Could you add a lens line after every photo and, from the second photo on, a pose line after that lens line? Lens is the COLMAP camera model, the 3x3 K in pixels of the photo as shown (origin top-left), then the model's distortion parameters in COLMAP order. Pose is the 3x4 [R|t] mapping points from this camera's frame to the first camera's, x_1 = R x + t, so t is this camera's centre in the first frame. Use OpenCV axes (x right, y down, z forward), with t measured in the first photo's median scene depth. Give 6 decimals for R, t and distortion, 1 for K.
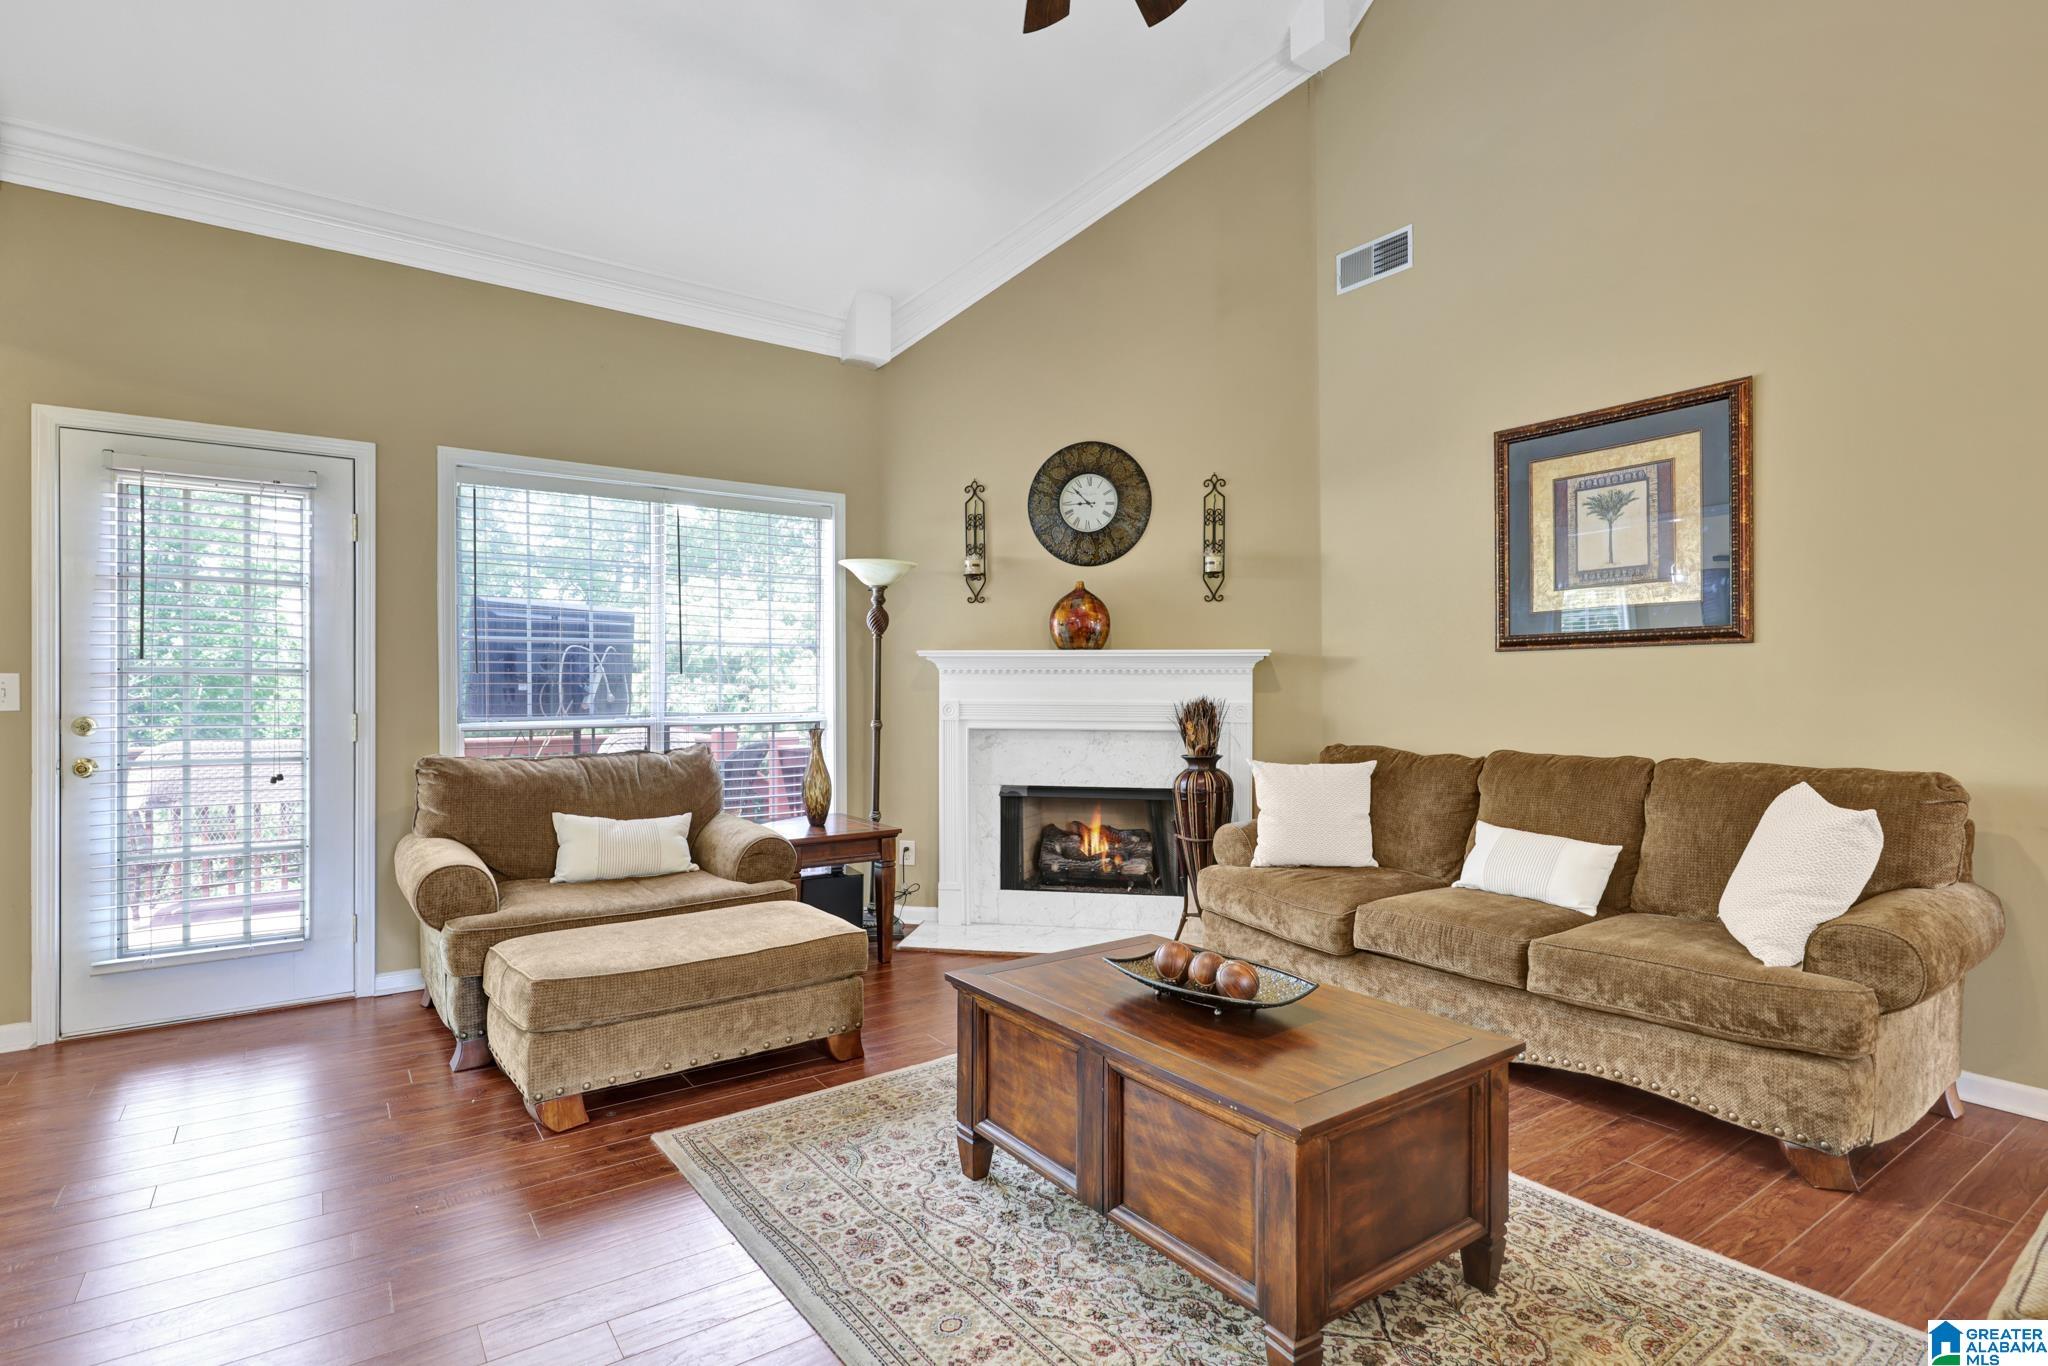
lens RADIAL K [[1001.6, 0, 1021.1], [0, 1001.6, 687.5], [0, 0, 1]] dist [-0.001366, -0.000163]
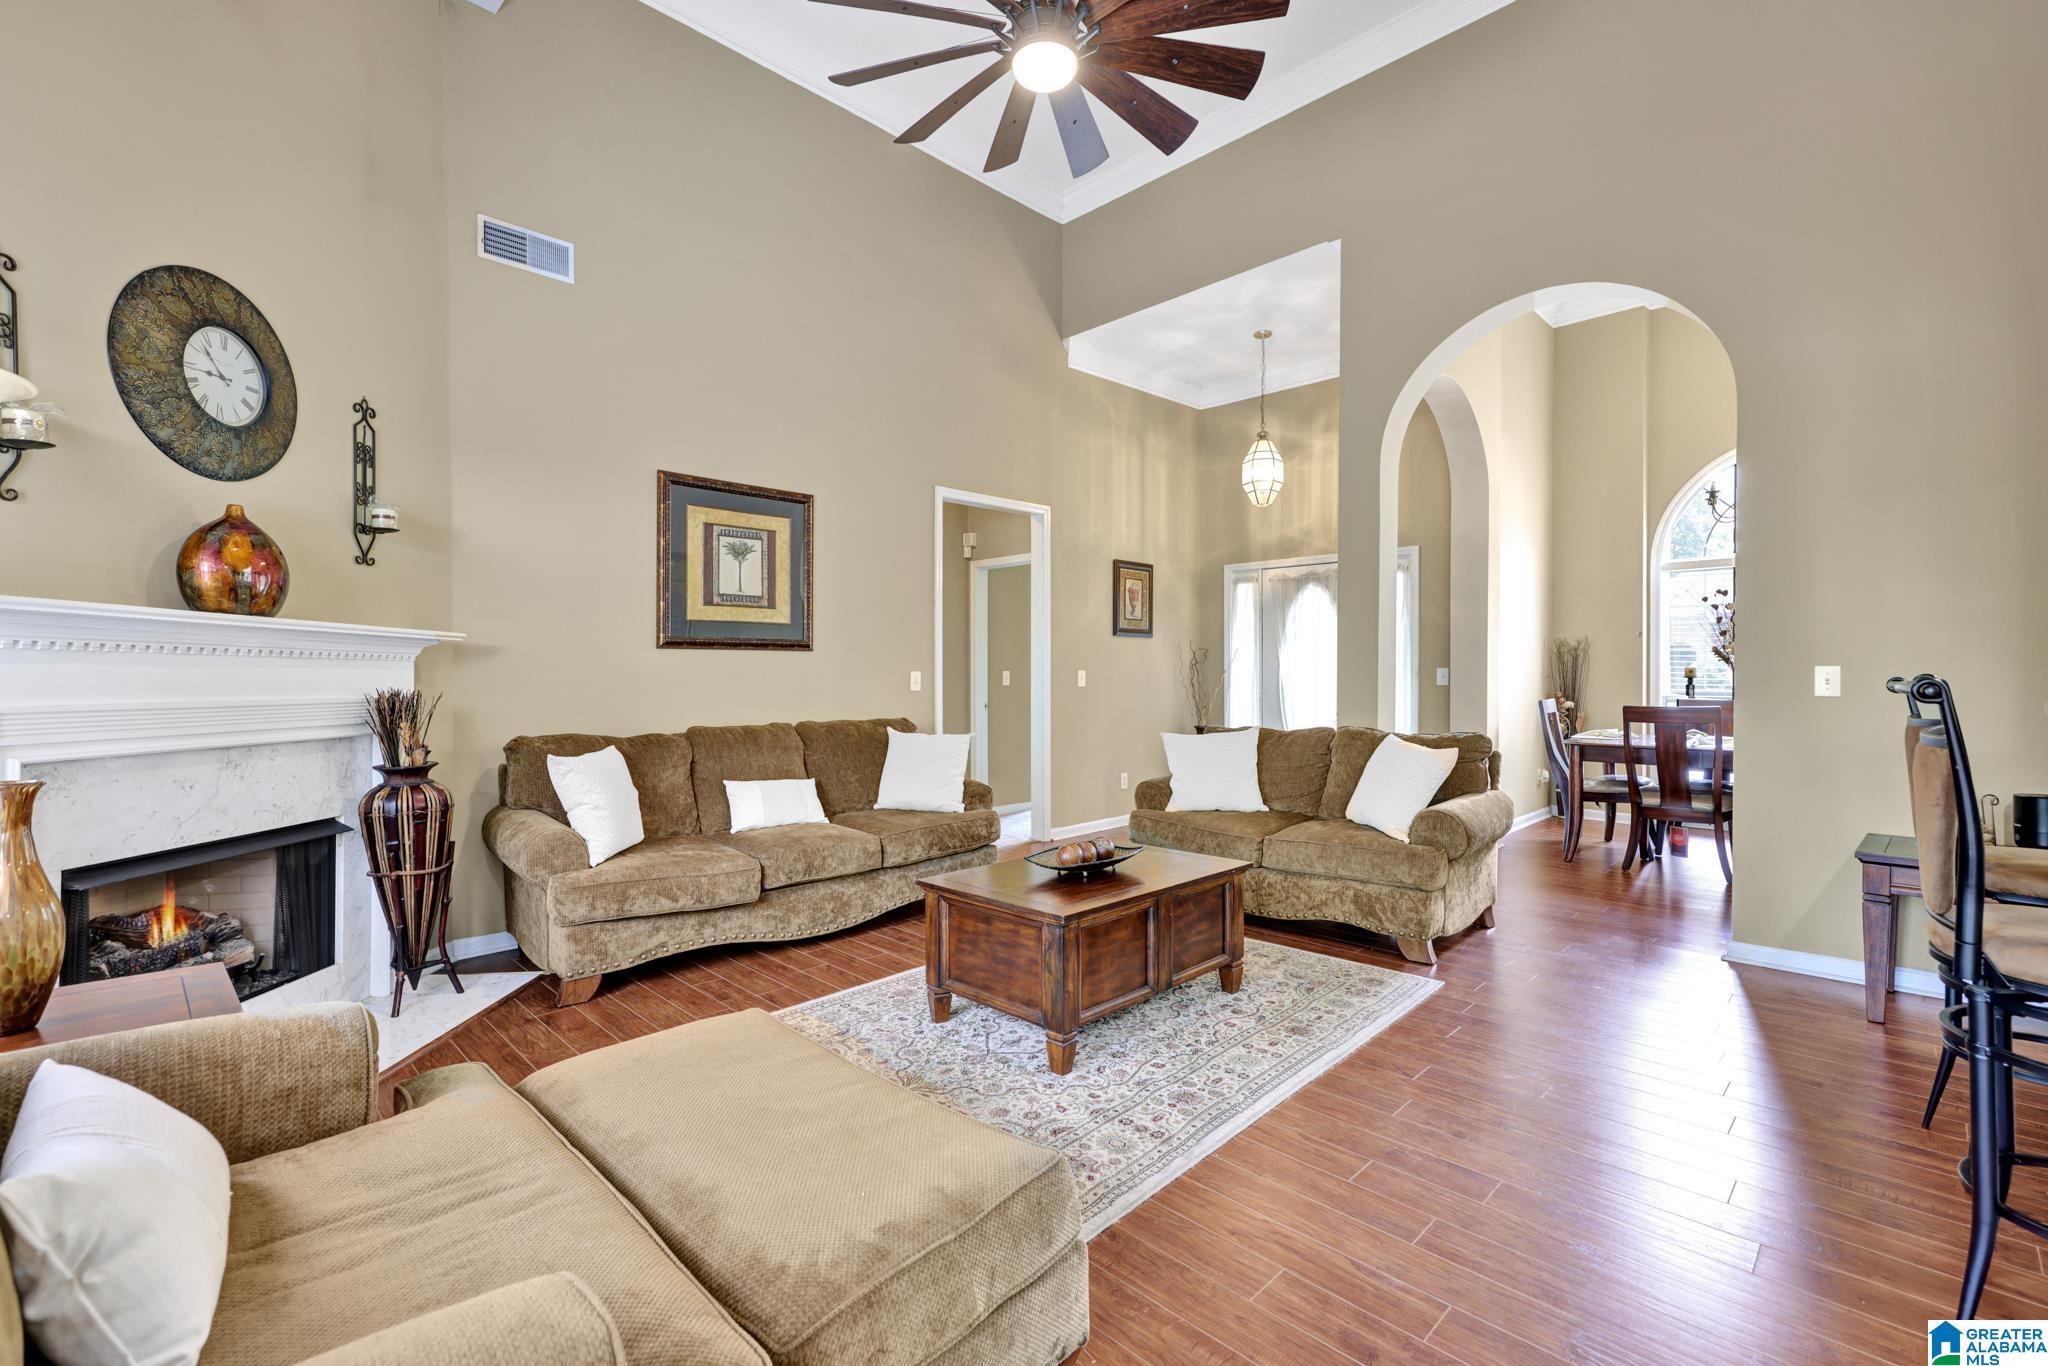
lens RADIAL K [[900.9, 0, 1021.7], [0, 900.9, 672.4], [0, 0, 1]] dist [-0.000902, -0.000020]
pose [[-0.173063, 0.007993, 0.984878, -0.685918], [0.000898, 0.999968, -0.007958, 0.002203], [-0.984910, -0.000493, -0.173064, 0.751338]]
